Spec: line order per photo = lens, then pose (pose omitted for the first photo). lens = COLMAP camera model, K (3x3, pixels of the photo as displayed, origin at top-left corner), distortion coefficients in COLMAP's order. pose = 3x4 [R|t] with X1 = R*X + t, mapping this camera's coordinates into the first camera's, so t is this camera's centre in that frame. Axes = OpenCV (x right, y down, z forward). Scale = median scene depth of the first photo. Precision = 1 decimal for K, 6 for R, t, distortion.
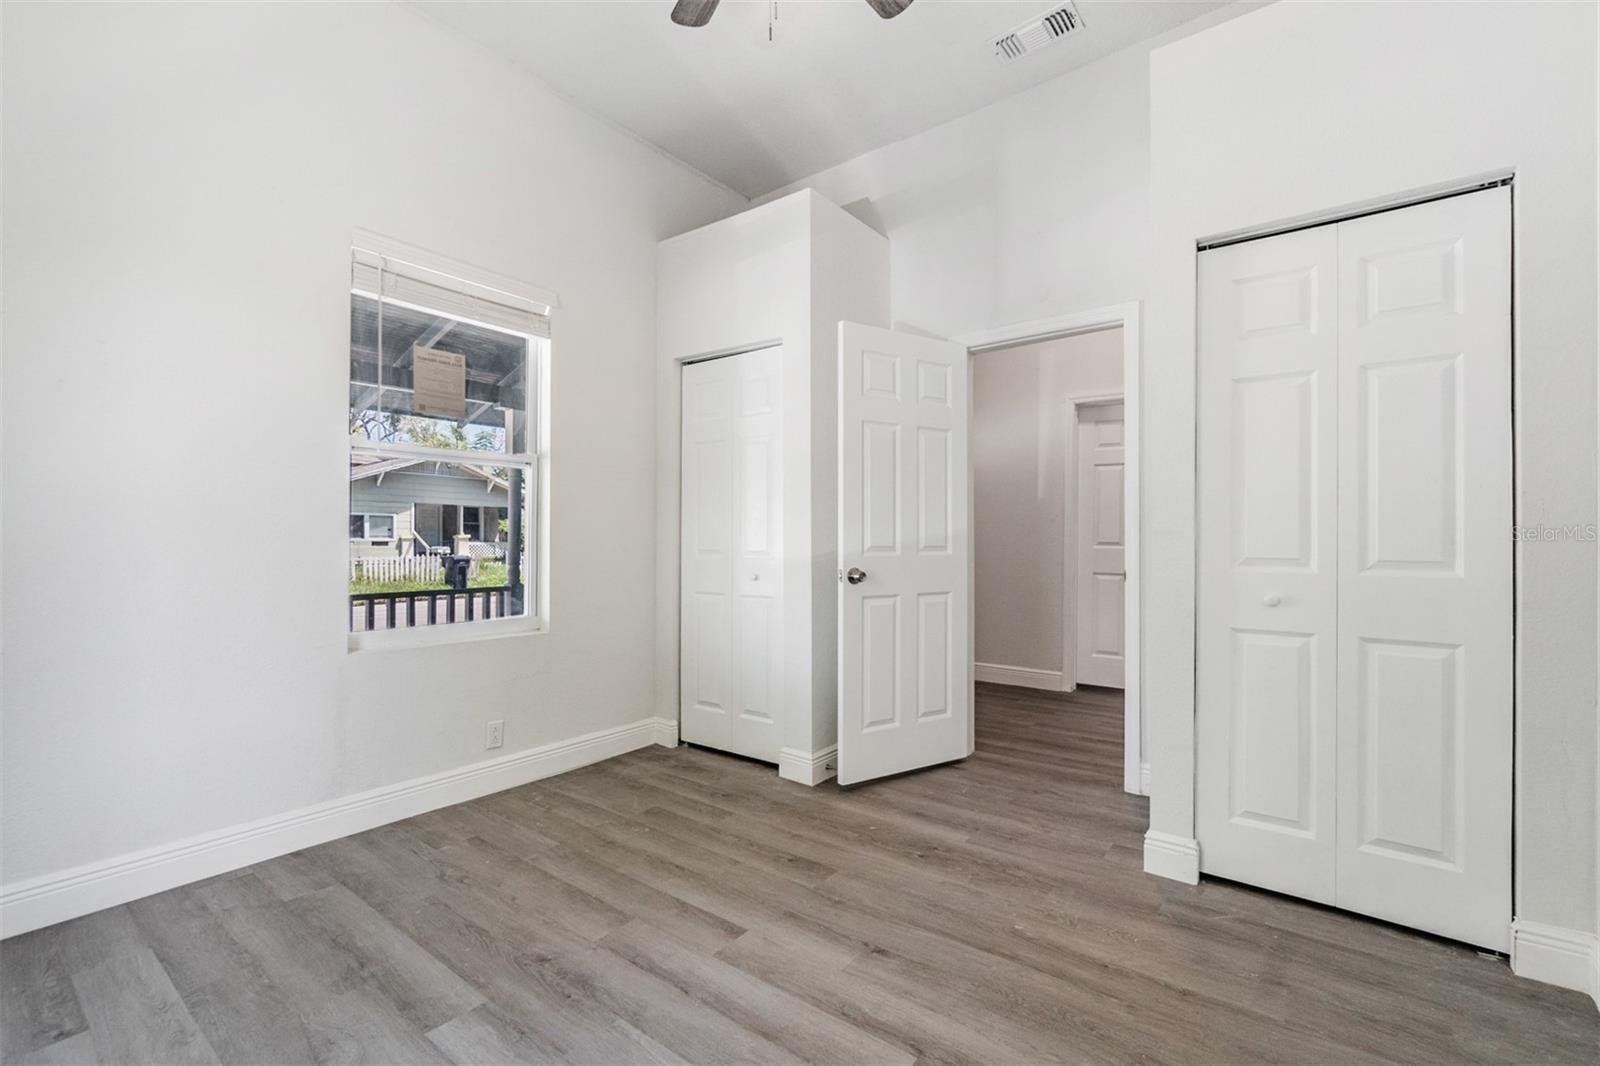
lens RADIAL K [[688.9, 0, 799.5], [0, 688.9, 544.6], [0, 0, 1]] dist [0.002817, 0.000551]
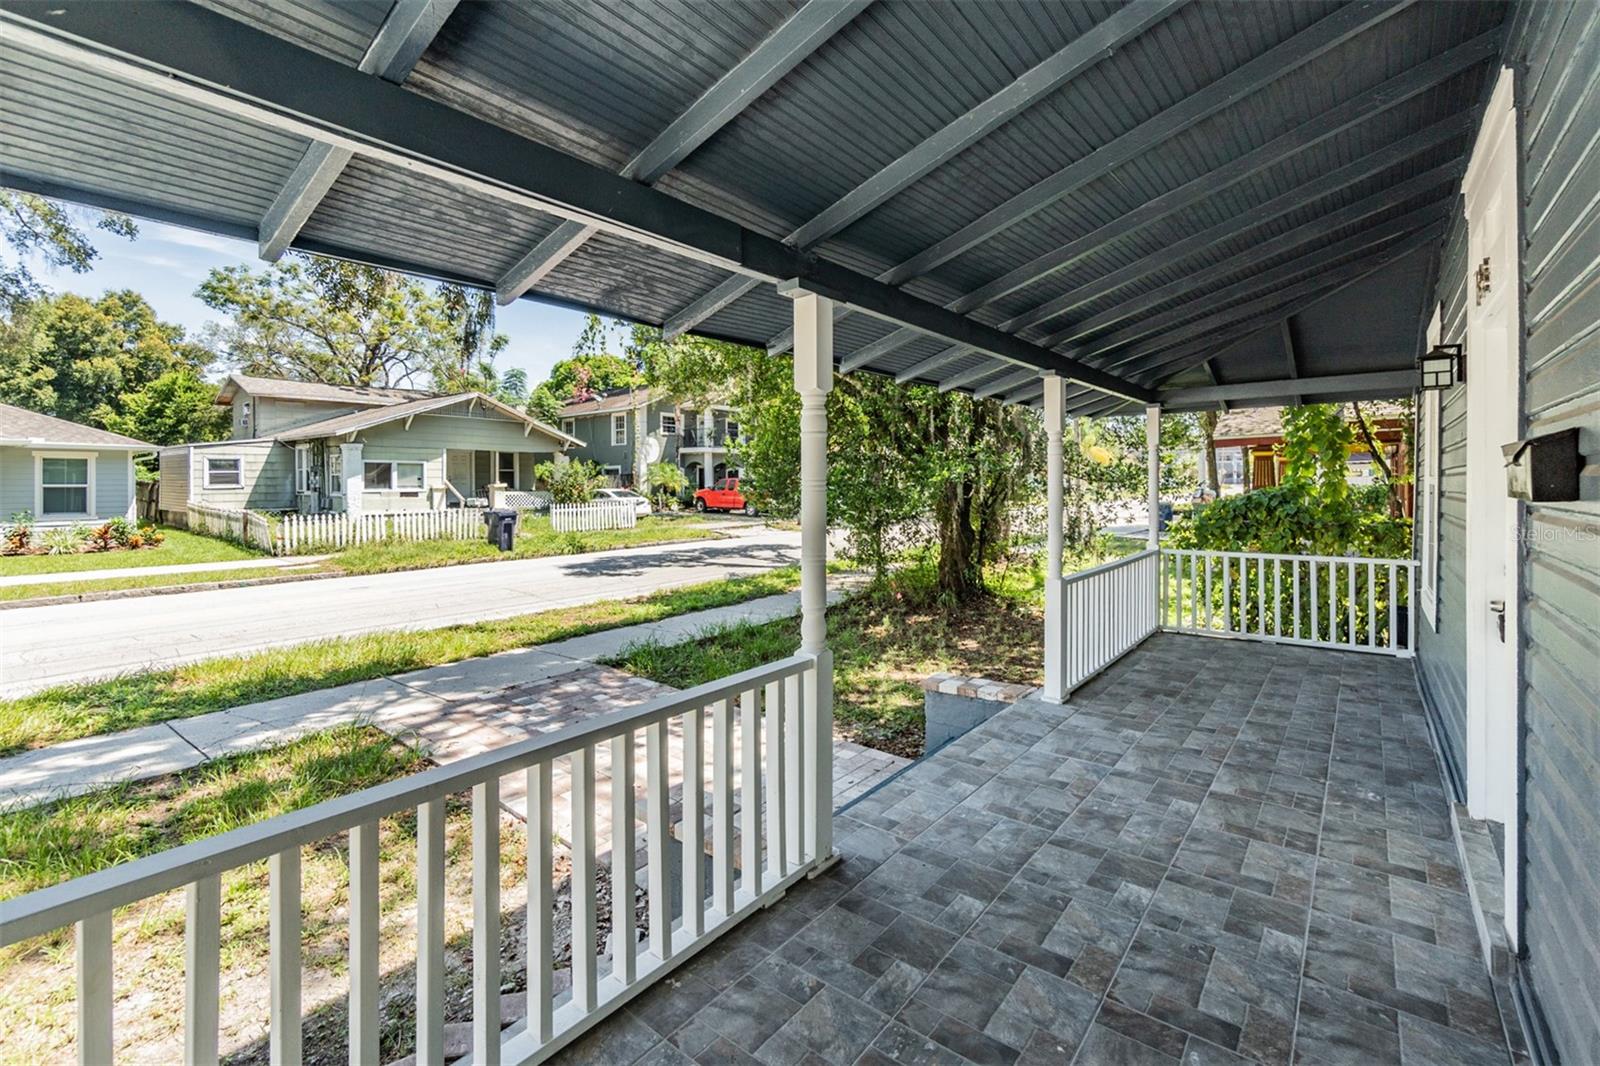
lens RADIAL K [[688.9, 0, 791.4], [0, 688.9, 488.3], [0, 0, 1]] dist [0.002817, 0.000551]
pose [[0.999842, -0.004063, -0.017285, -0.097526], [0.004188, 0.999965, 0.007227, -0.014007], [0.017255, -0.007298, 0.999824, 0.115968]]
